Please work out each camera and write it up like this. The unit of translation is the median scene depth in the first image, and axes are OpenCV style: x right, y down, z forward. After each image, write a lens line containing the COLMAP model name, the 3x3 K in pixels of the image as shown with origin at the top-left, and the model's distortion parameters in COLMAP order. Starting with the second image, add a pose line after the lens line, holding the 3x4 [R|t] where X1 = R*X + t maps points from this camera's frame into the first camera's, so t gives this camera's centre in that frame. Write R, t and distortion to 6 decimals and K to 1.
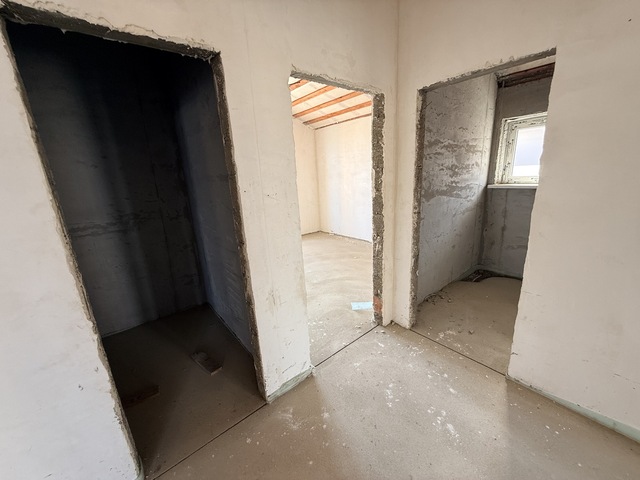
lens RADIAL K [[256.7, 0, 318.6], [0, 256.7, 239.7], [0, 0, 1]] dist [0.000002, 0.000081]
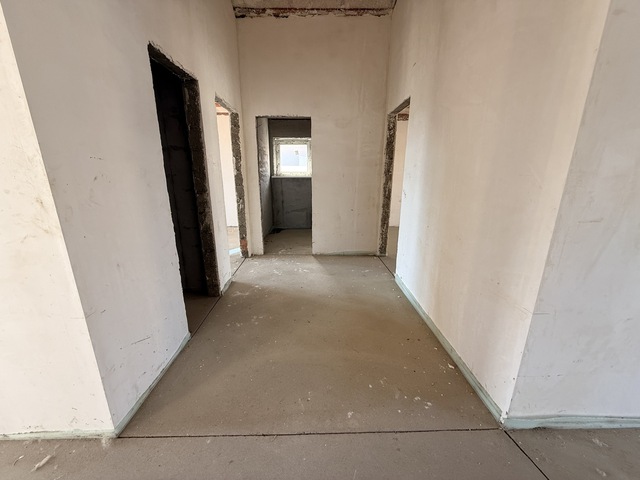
lens RADIAL K [[256.7, 0, 321.0], [0, 256.7, 239.3], [0, 0, 1]] dist [0.000002, 0.000081]
pose [[0.612180, -0.149137, 0.776527, -0.745172], [0.167770, 0.984191, 0.056759, 0.225507], [-0.772716, 0.095531, 0.627523, -0.379868]]
